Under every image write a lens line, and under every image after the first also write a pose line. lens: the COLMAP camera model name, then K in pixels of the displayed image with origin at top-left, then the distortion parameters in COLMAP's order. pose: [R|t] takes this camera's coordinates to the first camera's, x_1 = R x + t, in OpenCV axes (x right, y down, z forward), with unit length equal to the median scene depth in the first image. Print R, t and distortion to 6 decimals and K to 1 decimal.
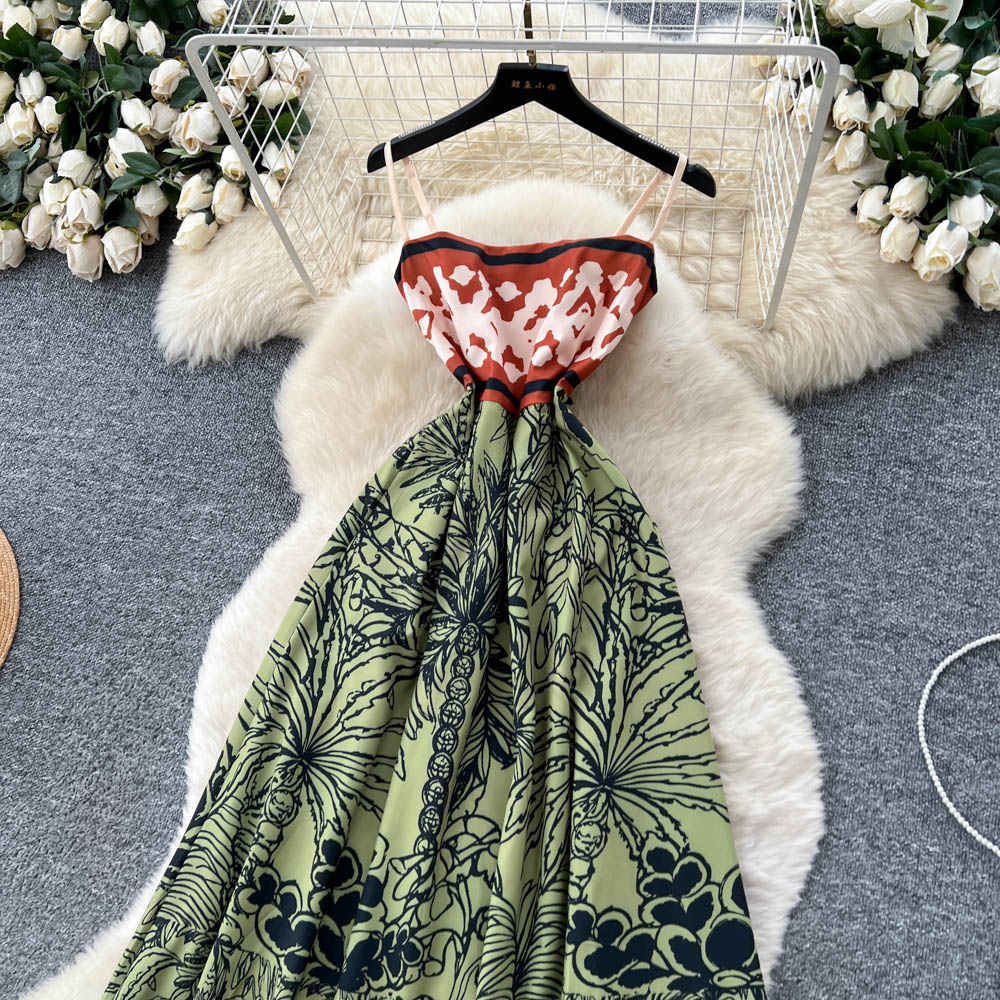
lens RADIAL K [[965.7, 0, 488.8], [0, 965.7, 529.6], [0, 0, 1]] dist [0.040488, -0.049453]
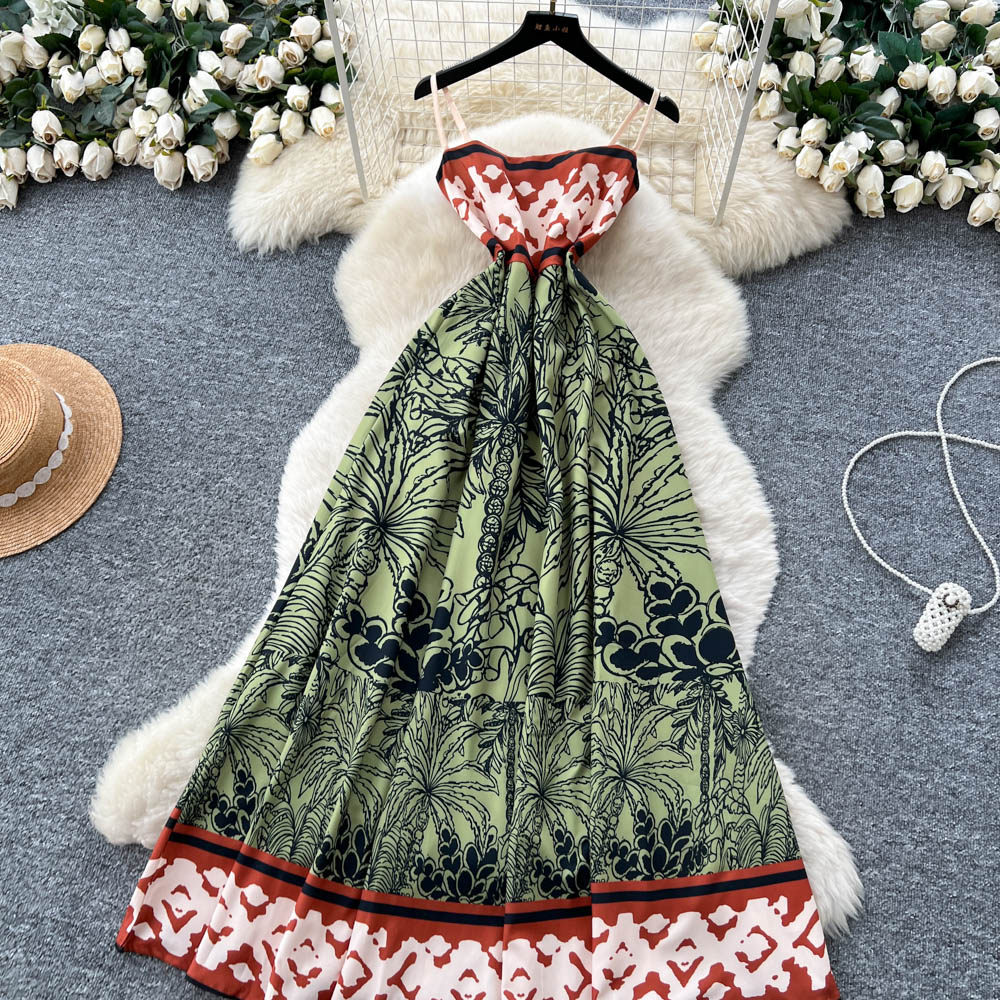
lens RADIAL K [[961.3, 0, 497.7], [0, 961.3, 497.8], [0, 0, 1]] dist [0.041288, -0.053483]
pose [[0.993052, -0.001157, 0.117673, -0.168911], [0.013630, 0.994353, -0.105246, 0.301310], [-0.116887, 0.106118, 0.987460, -0.234629]]
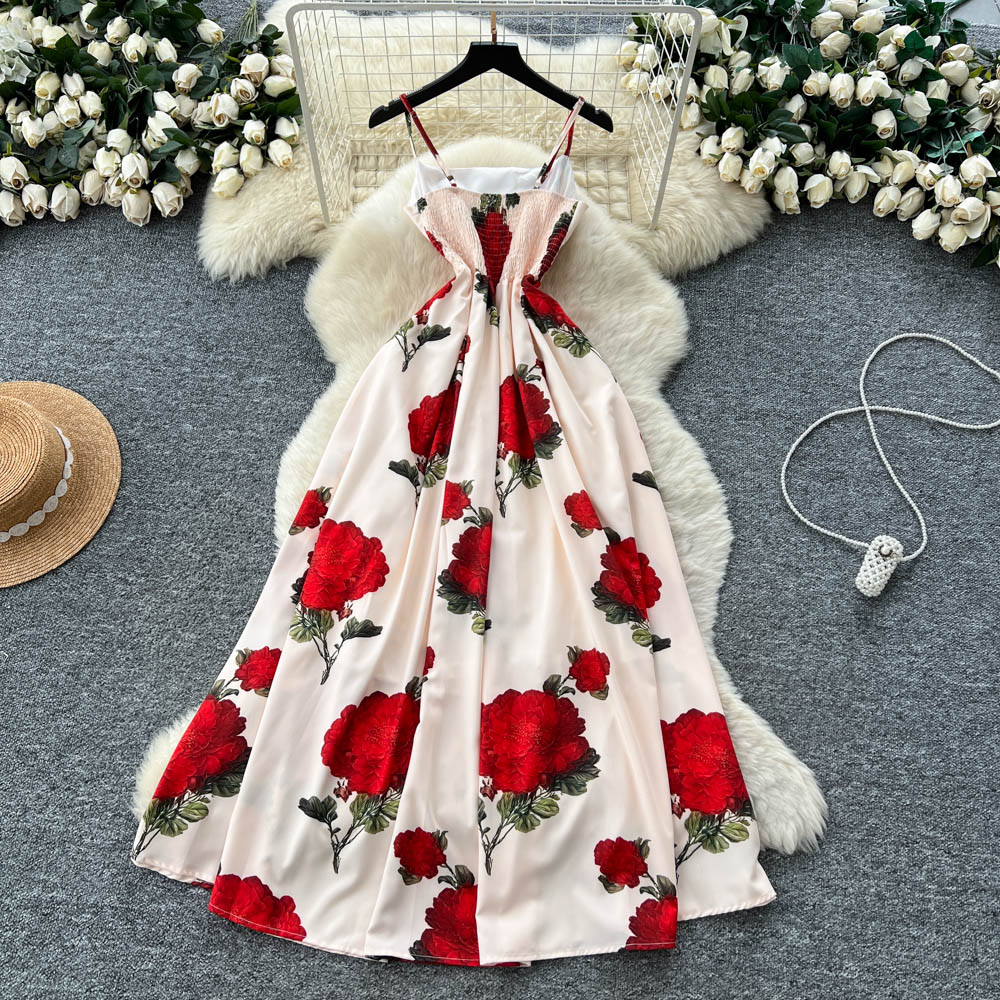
lens RADIAL K [[954.9, 0, 488.2], [0, 954.9, 514.6], [0, 0, 1]] dist [0.051981, -0.079161]
pose [[0.979790, -0.080634, 0.183055, -0.255815], [0.097650, 0.991505, -0.085916, 0.319303], [-0.174572, 0.102056, 0.979341, -0.329640]]
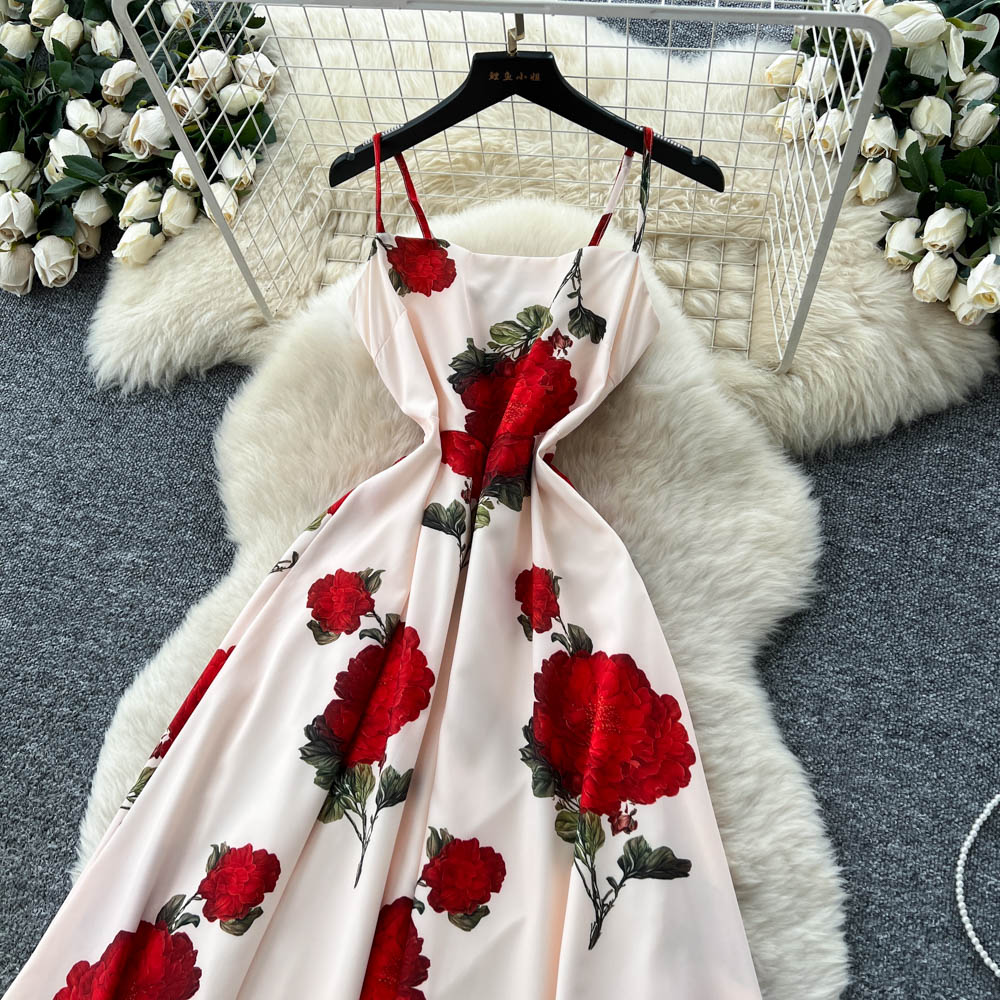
lens RADIAL K [[974.9, 0, 485.4], [0, 974.9, 515.4], [0, 0, 1]] dist [0.028373, -0.026319]
pose [[0.999319, 0.034149, 0.013992, 0.010778], [-0.032994, 0.996578, -0.075790, -0.002833], [-0.016533, 0.075277, 0.997026, 0.136447]]
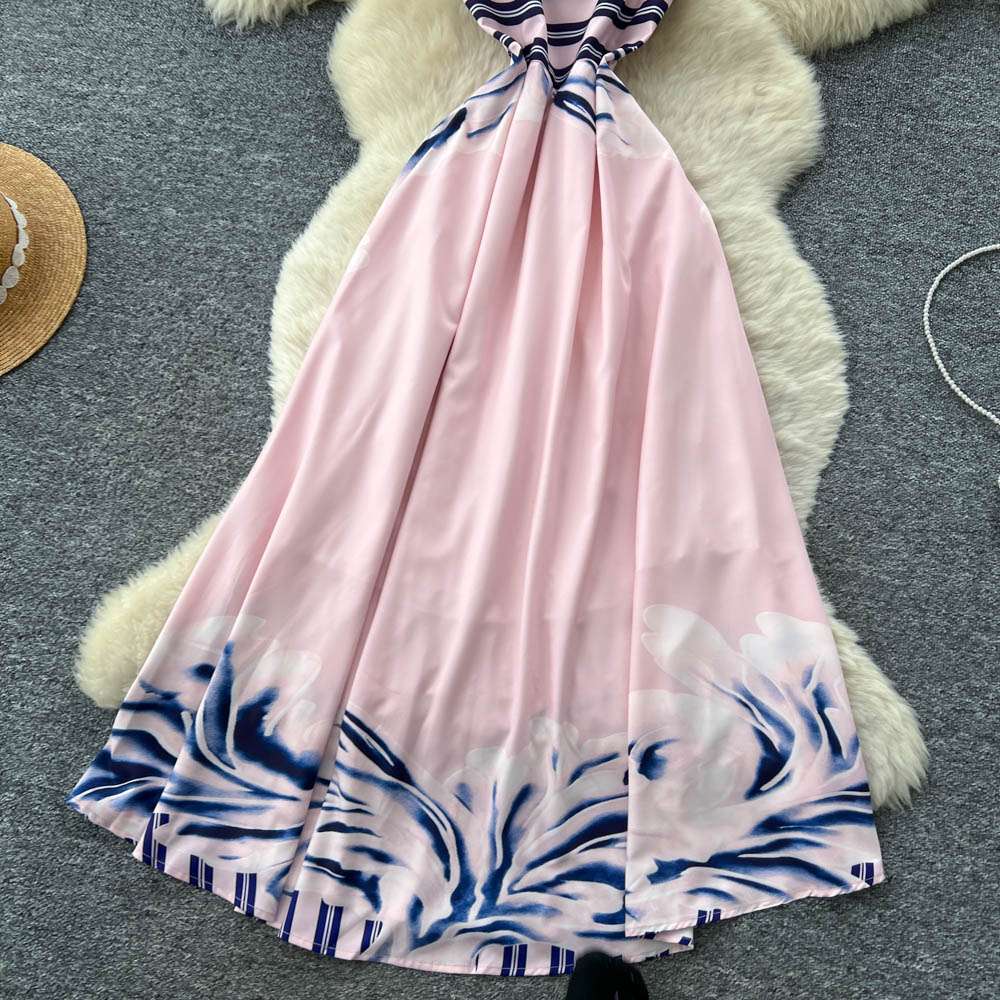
lens RADIAL K [[940.6, 0, 500.3], [0, 940.6, 491.6], [0, 0, 1]] dist [0.017926, -0.014936]
pose [[0.993924, -0.019321, 0.108360, -0.165472], [0.012128, 0.997703, 0.066653, 0.288179], [-0.109399, -0.064934, 0.991875, -0.064616]]
